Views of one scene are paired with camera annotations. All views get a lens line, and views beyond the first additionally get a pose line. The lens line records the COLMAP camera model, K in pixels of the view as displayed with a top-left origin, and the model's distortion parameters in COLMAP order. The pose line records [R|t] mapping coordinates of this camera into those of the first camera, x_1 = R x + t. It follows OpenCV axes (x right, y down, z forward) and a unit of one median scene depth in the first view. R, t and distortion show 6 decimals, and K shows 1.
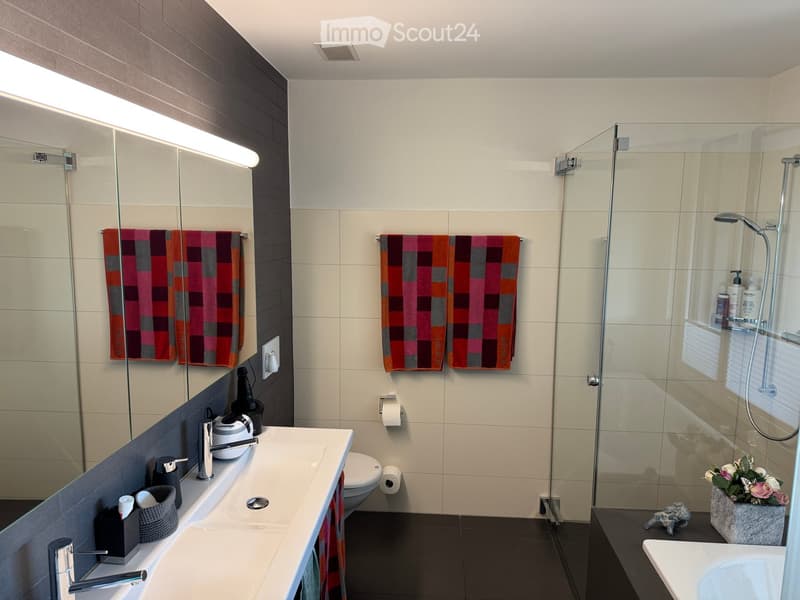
lens RADIAL K [[569.8, 0, 403.1], [0, 569.8, 297.3], [0, 0, 1]] dist [0.072318, -0.022486]
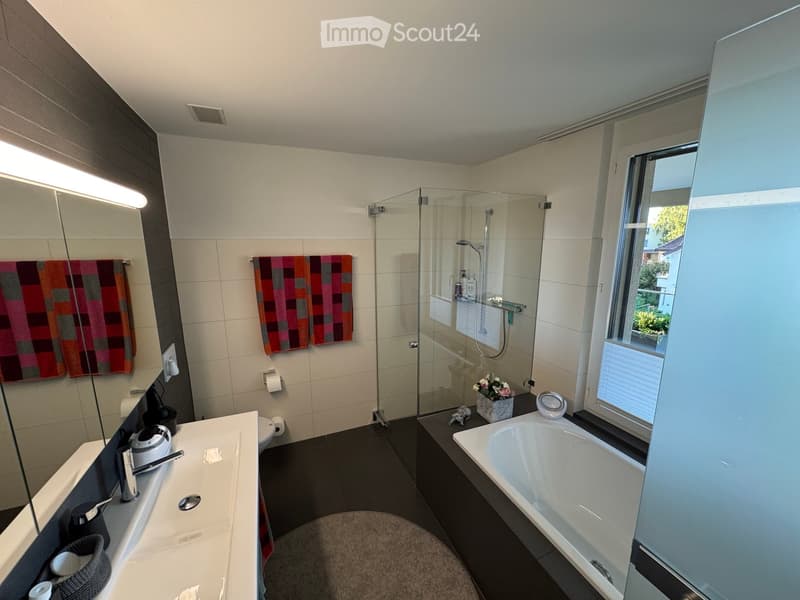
lens RADIAL K [[322.8, 0, 400.7], [0, 322.8, 299.1], [0, 0, 1]] dist [-0.003554, 0.002717]
pose [[0.893988, -0.096097, 0.437665, -0.072001], [0.070146, 0.994704, 0.075121, -0.044070], [-0.442566, -0.036457, 0.895995, 0.150624]]
